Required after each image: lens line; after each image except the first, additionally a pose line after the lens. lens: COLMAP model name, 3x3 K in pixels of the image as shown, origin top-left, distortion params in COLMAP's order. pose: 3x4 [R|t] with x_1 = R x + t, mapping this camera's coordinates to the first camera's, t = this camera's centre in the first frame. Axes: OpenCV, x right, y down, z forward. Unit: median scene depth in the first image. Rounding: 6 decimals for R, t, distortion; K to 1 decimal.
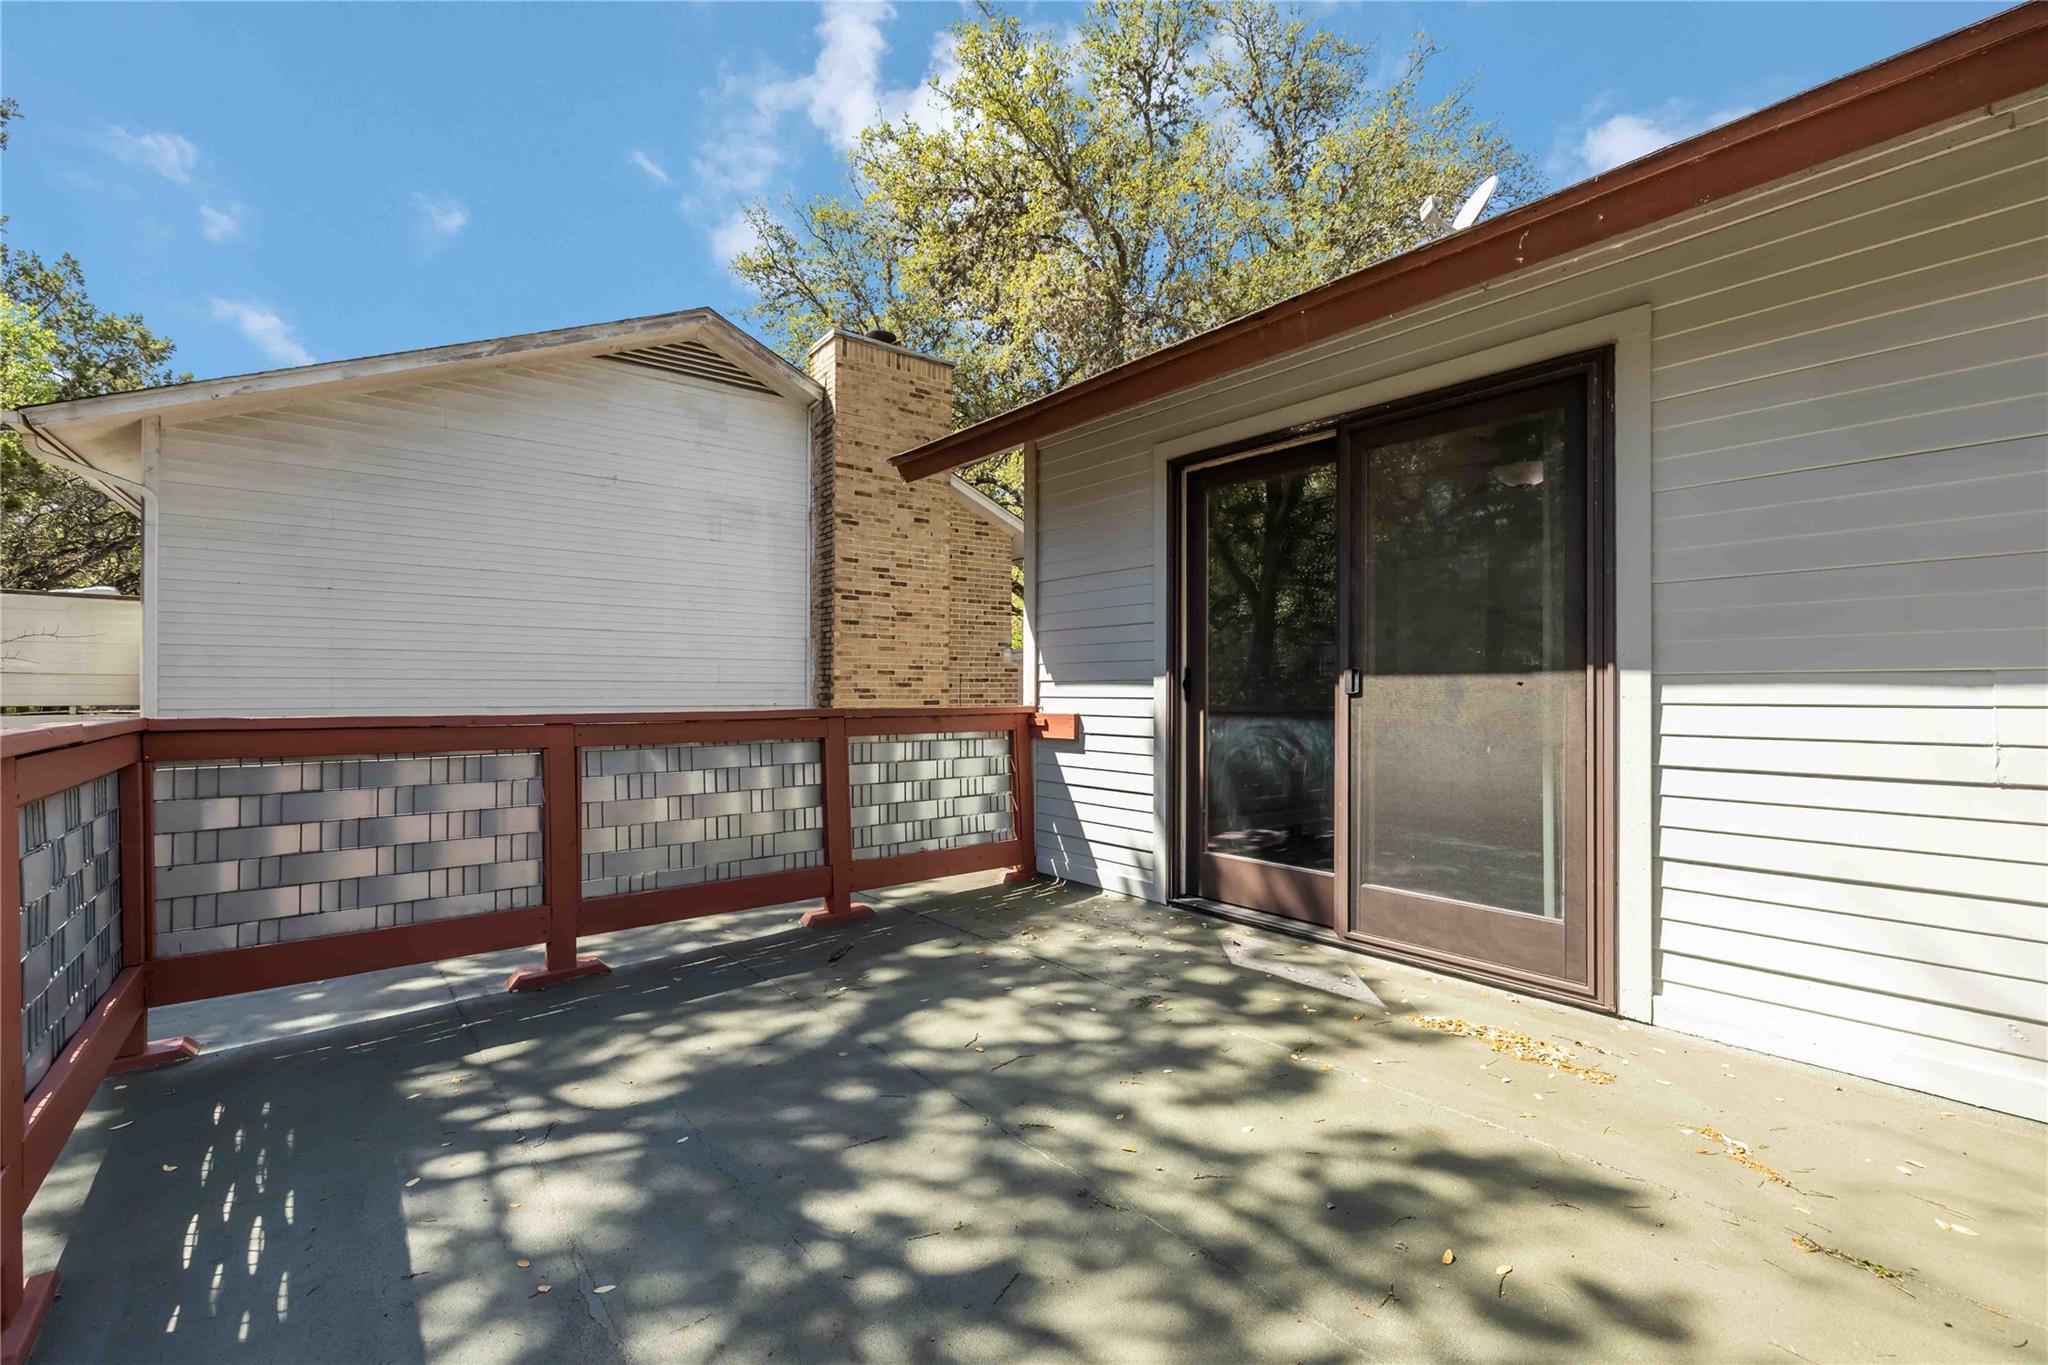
lens RADIAL K [[872.4, 0, 1020.2], [0, 872.4, 688.9], [0, 0, 1]] dist [0.003614, -0.000259]
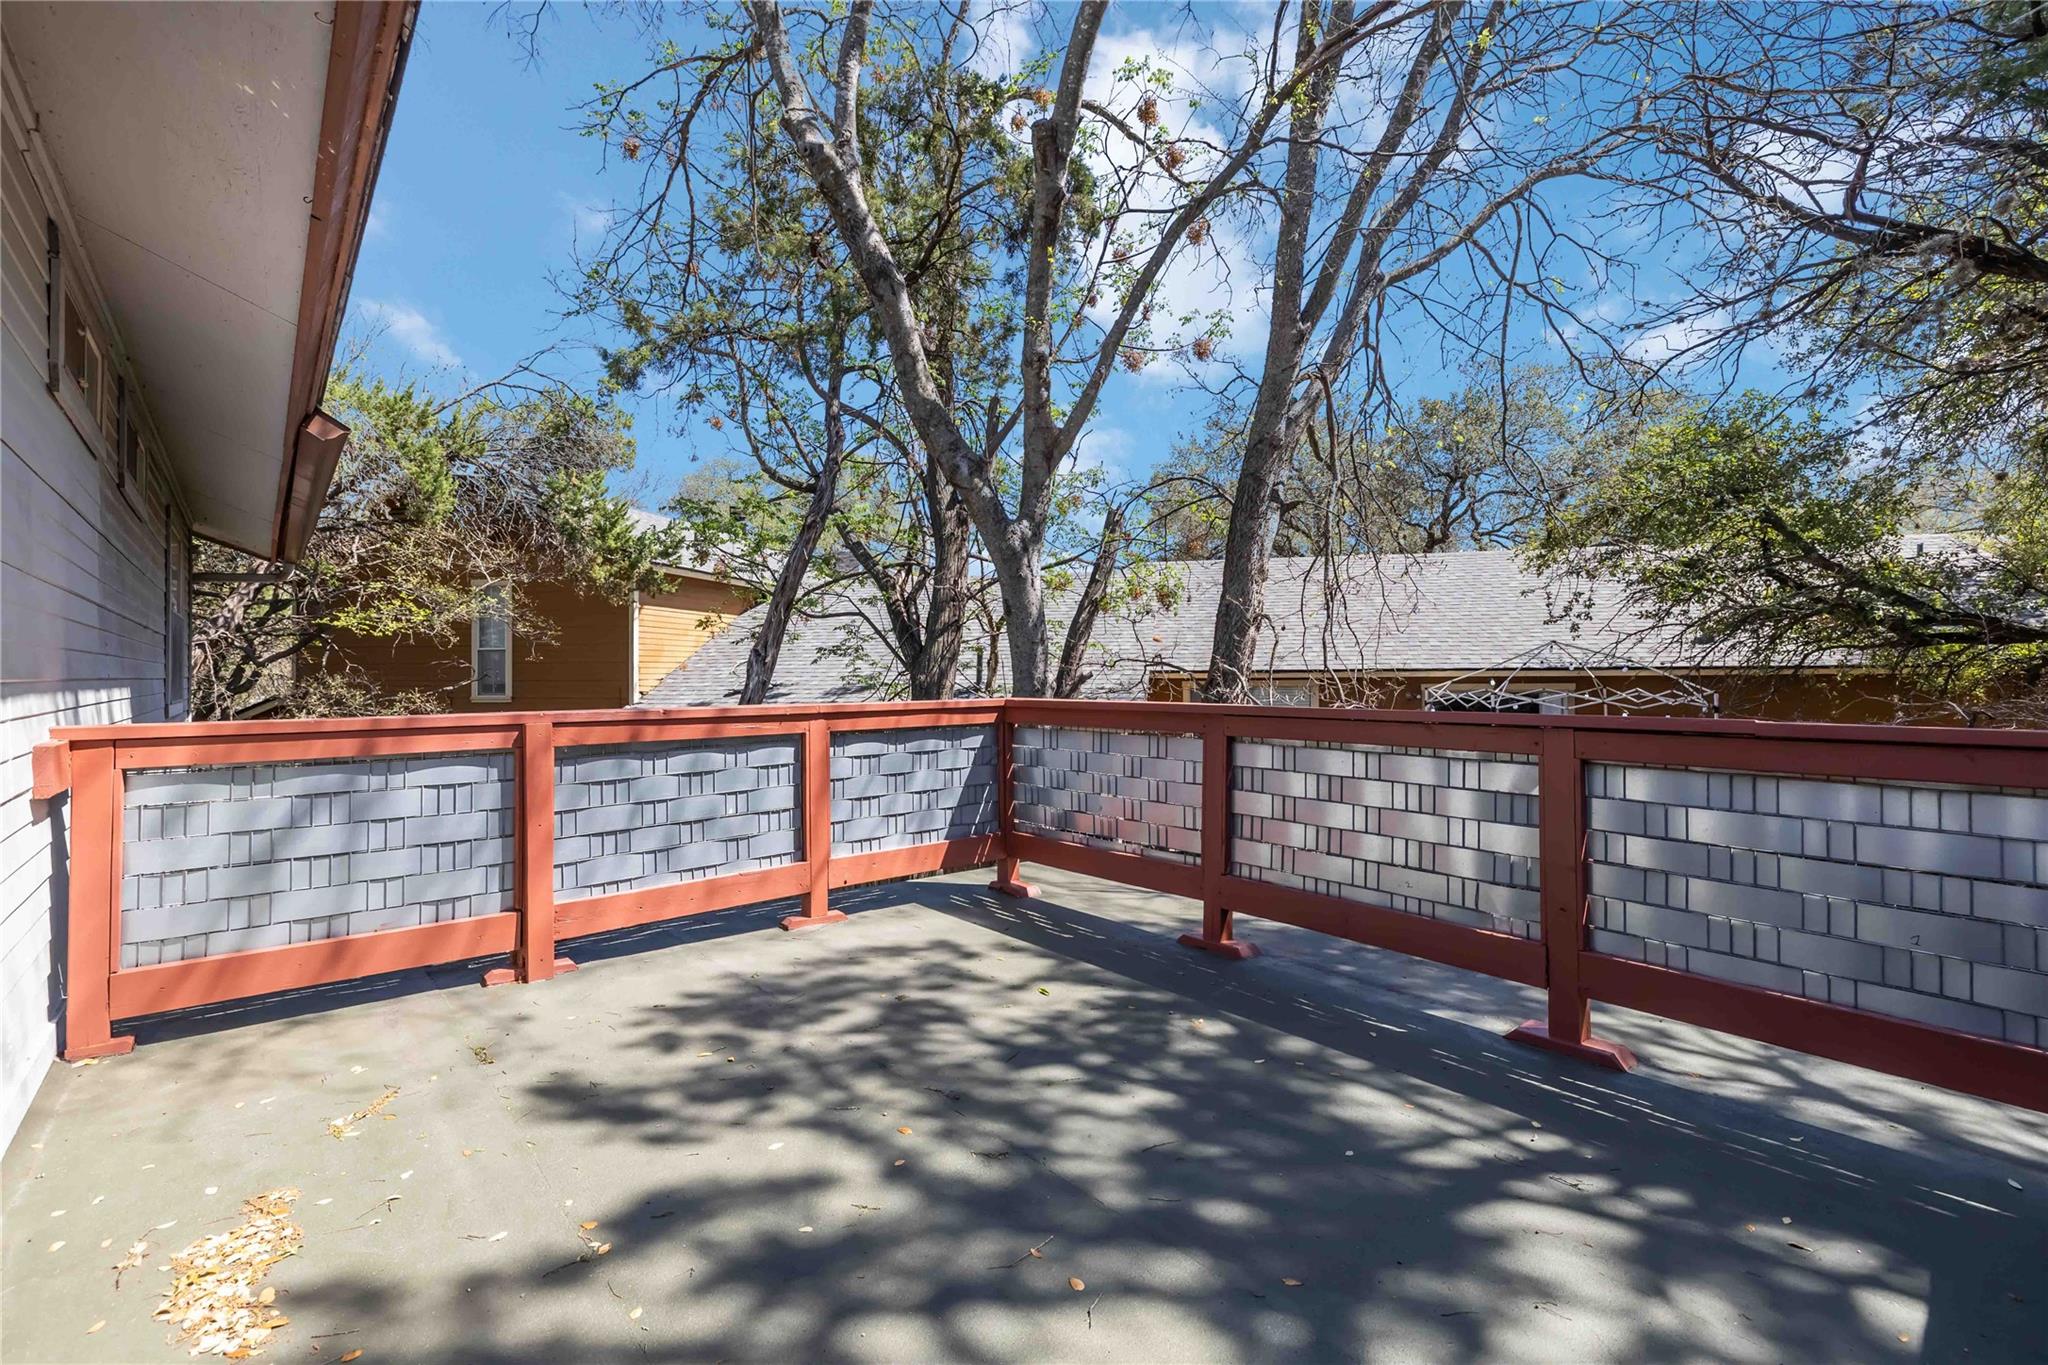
lens RADIAL K [[872.4, 0, 1027.7], [0, 872.4, 679.5], [0, 0, 1]] dist [0.003614, -0.000259]
pose [[-0.999328, 0.000351, -0.036650, 0.018358], [0.000564, 0.999983, -0.005797, -0.014258], [0.036648, -0.005814, -0.999311, 2.115270]]
